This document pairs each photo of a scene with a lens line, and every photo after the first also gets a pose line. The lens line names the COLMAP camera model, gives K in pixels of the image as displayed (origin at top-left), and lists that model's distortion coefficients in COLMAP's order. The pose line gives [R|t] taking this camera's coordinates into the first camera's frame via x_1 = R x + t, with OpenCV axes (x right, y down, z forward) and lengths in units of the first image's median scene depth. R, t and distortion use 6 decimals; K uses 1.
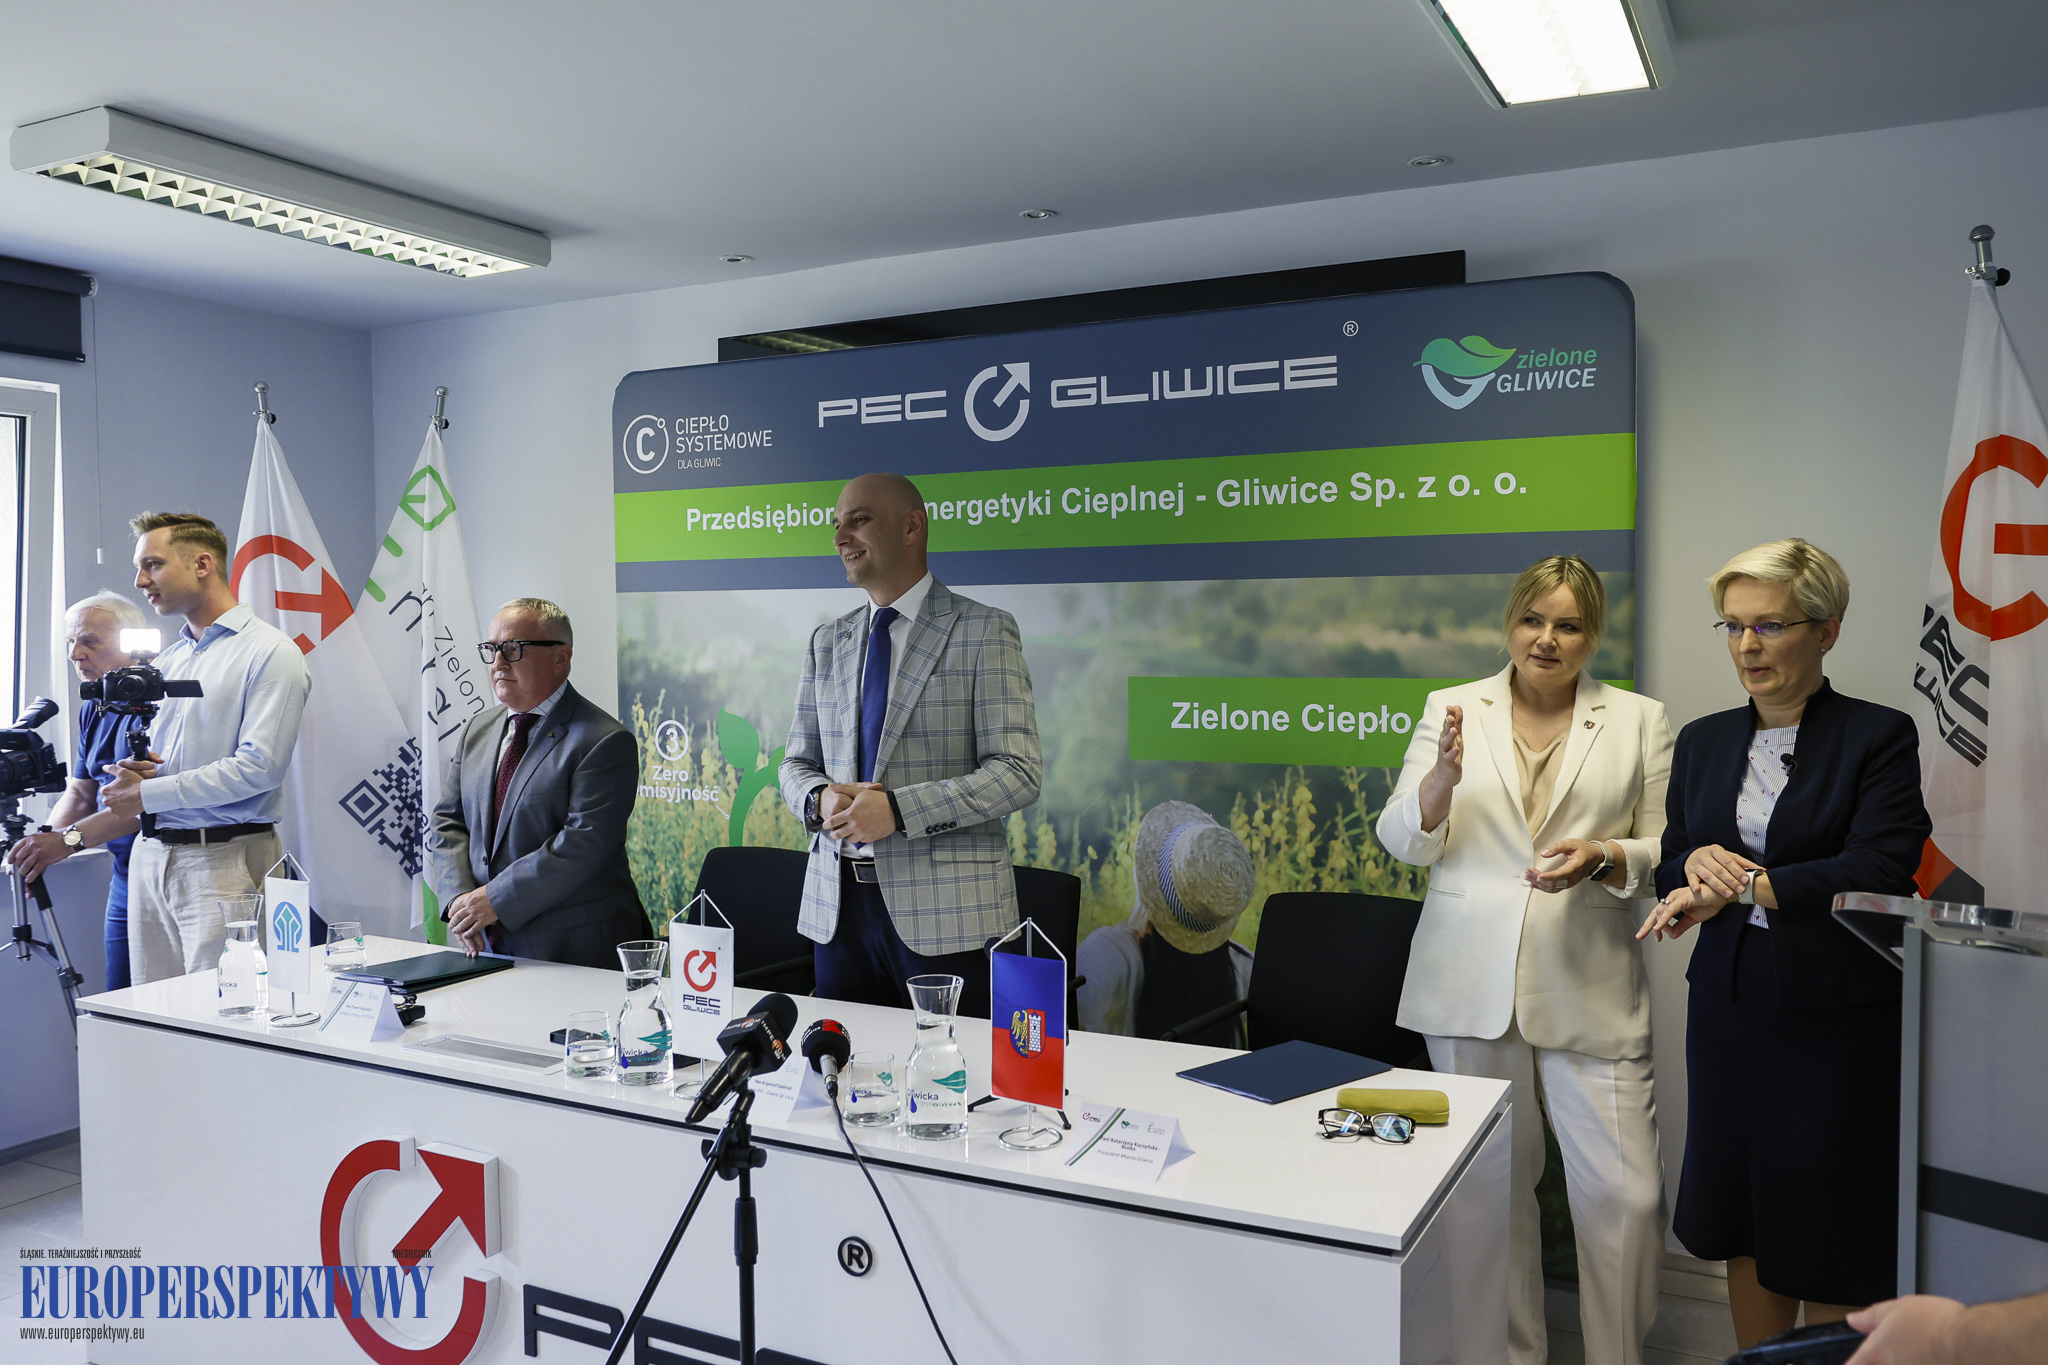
lens RADIAL K [[1586.3, 0, 1024.0], [0, 1586.3, 682.5], [0, 0, 1]] dist [-0.084966, 0.100058]
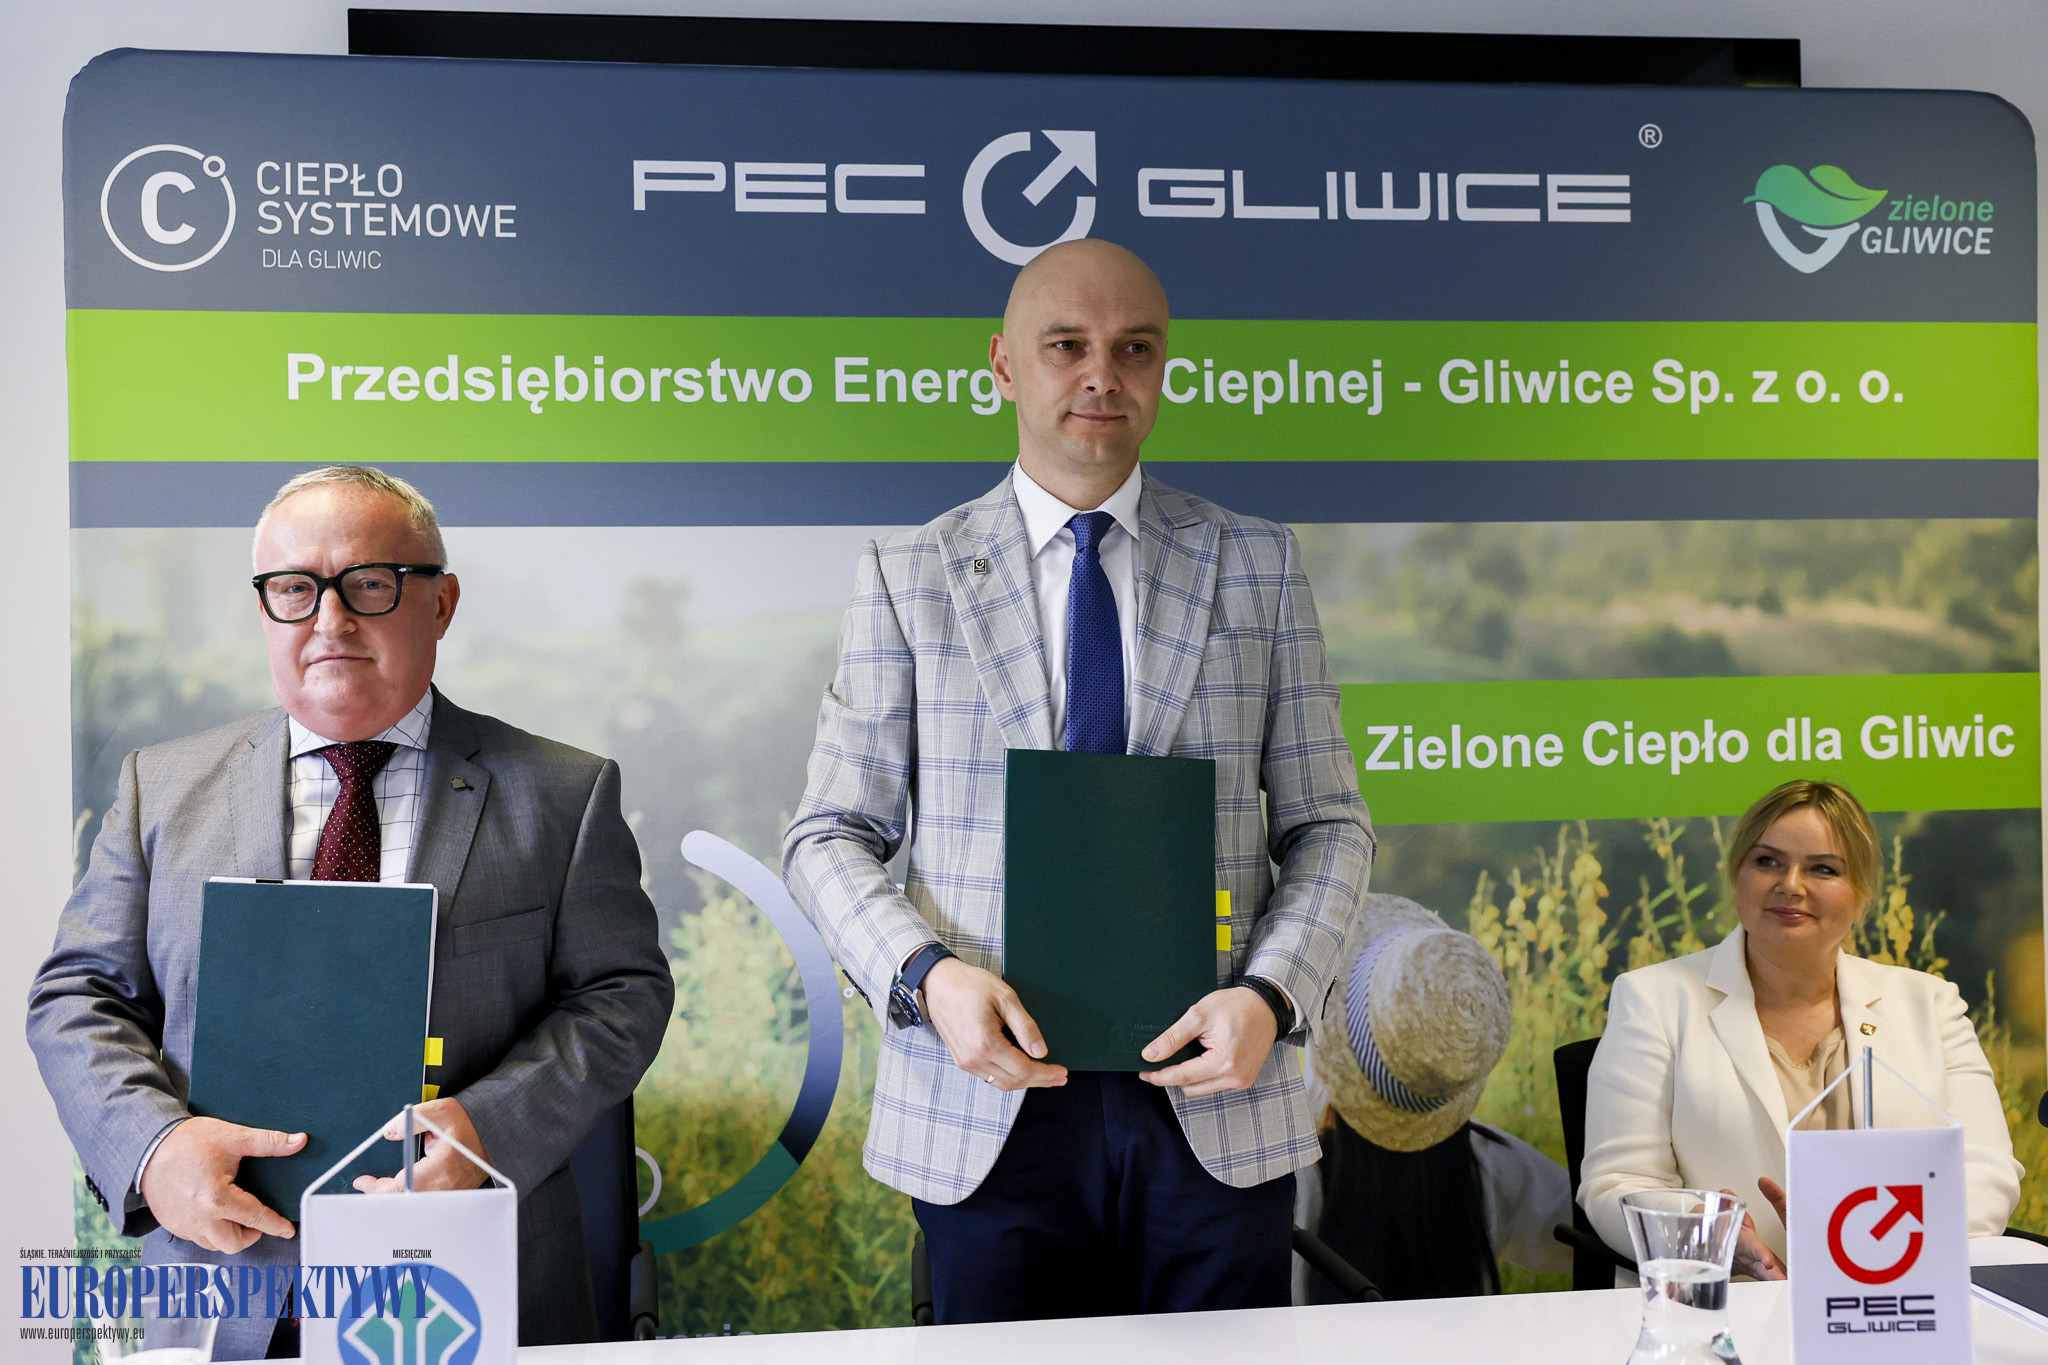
lens RADIAL K [[2117.2, 0, 973.6], [0, 2117.2, 696.9], [0, 0, 1]] dist [-0.012769, 0.076170]
pose [[0.814313, 0.005373, 0.580402, -0.494354], [0.033325, 0.997875, -0.055994, 0.041498], [-0.579469, 0.064939, 0.812403, 0.448367]]
